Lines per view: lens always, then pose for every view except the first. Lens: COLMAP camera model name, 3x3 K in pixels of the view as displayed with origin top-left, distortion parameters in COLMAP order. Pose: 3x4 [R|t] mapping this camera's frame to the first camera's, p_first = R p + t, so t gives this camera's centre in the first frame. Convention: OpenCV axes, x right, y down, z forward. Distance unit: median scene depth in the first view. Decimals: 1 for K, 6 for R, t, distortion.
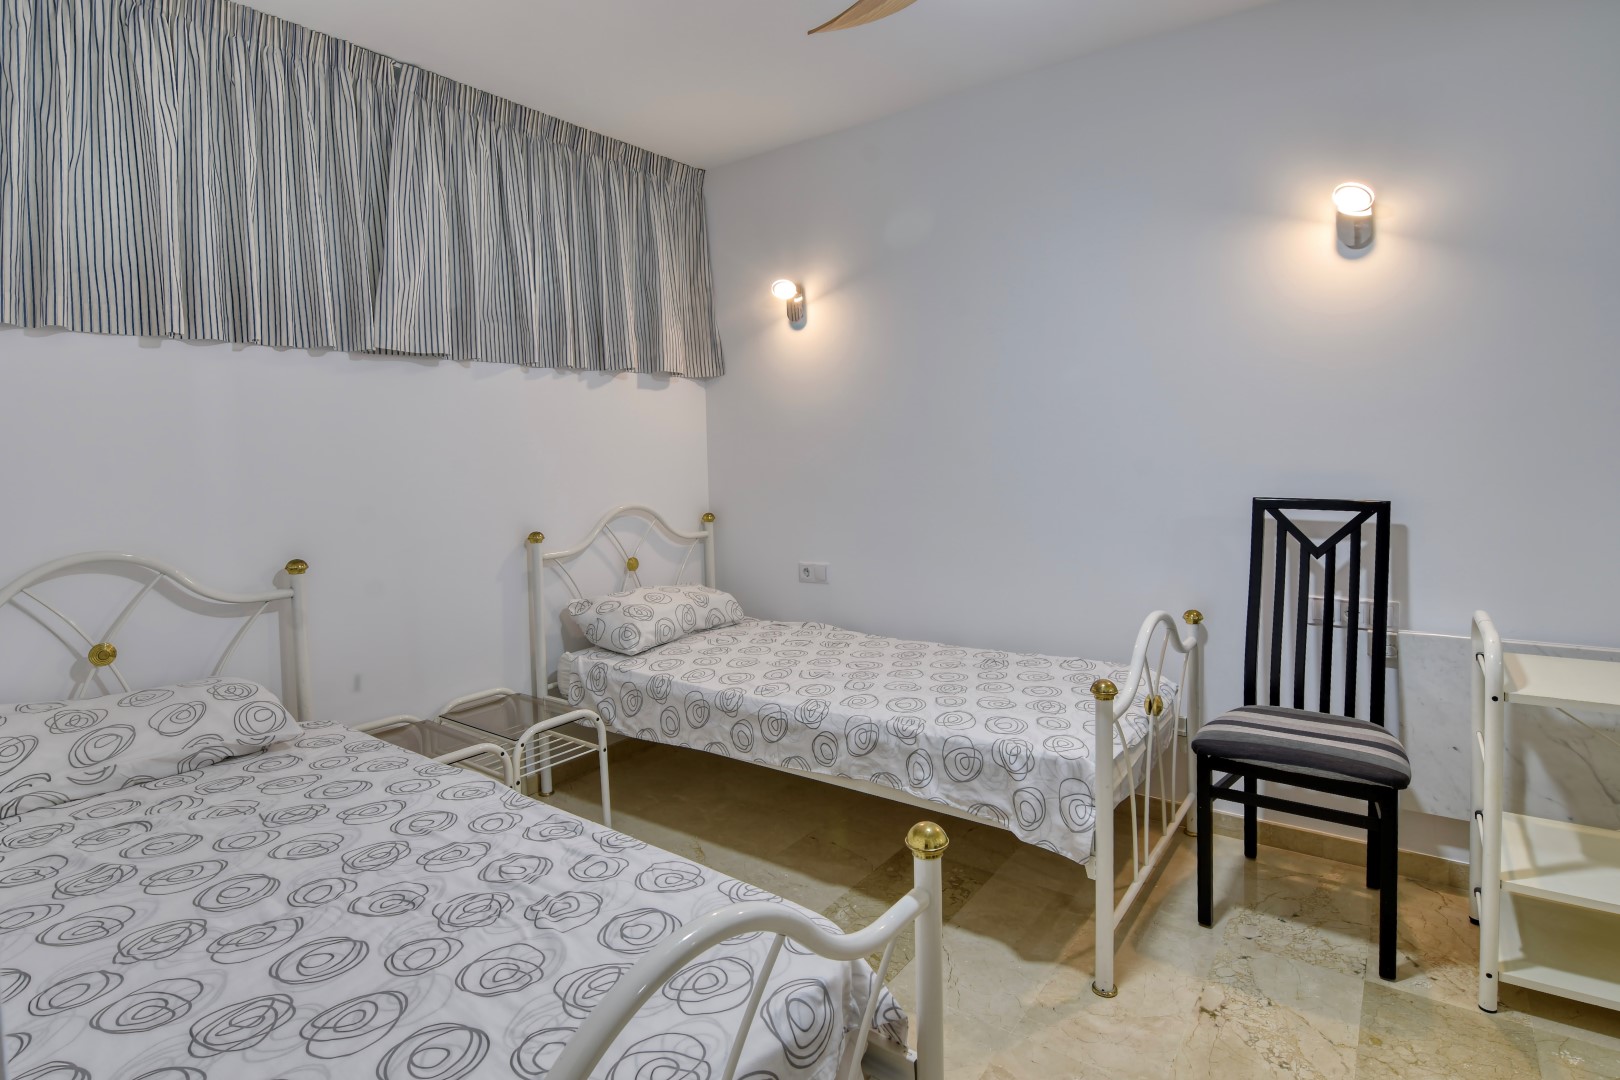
lens RADIAL K [[830.2, 0, 810.0], [0, 830.2, 540.0], [0, 0, 1]] dist [0.005083, -0.017710]
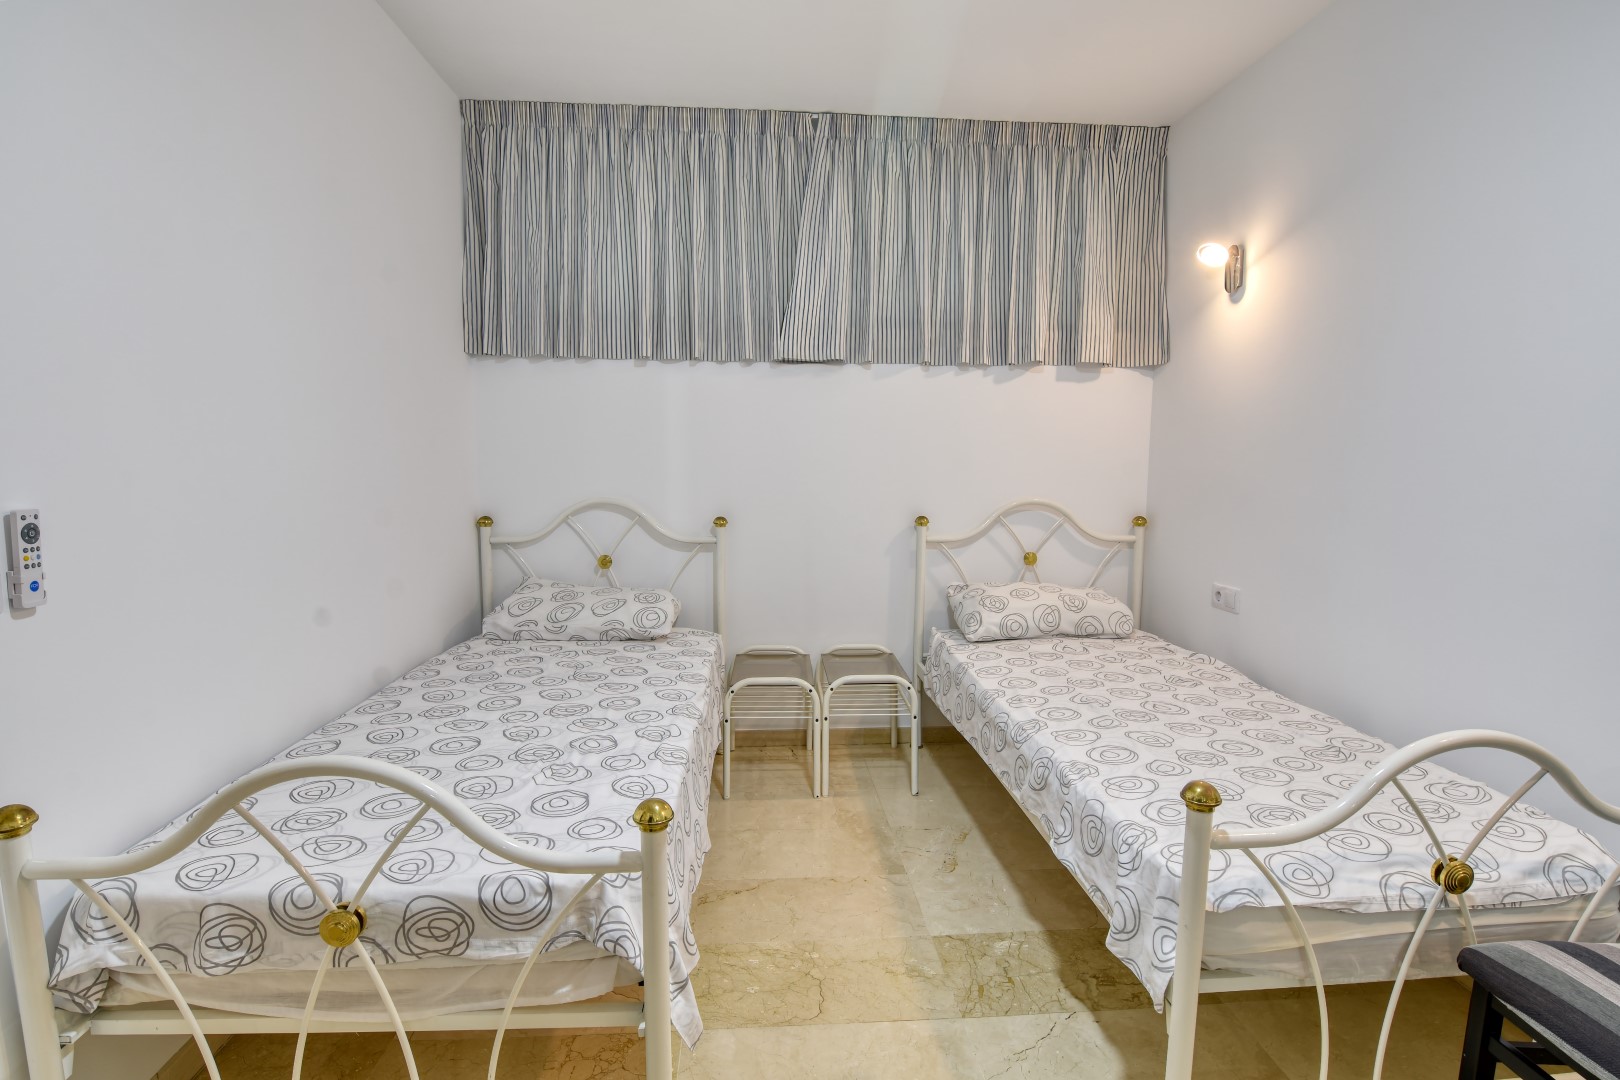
lens RADIAL K [[785.6, 0, 810.9], [0, 785.6, 593.8], [0, 0, 1]] dist [0.000743, 0.000025]
pose [[0.650829, 0.165006, -0.741076, 0.410416], [-0.104900, 0.986279, 0.127476, -0.028148], [0.751942, -0.005226, 0.659208, 0.206986]]
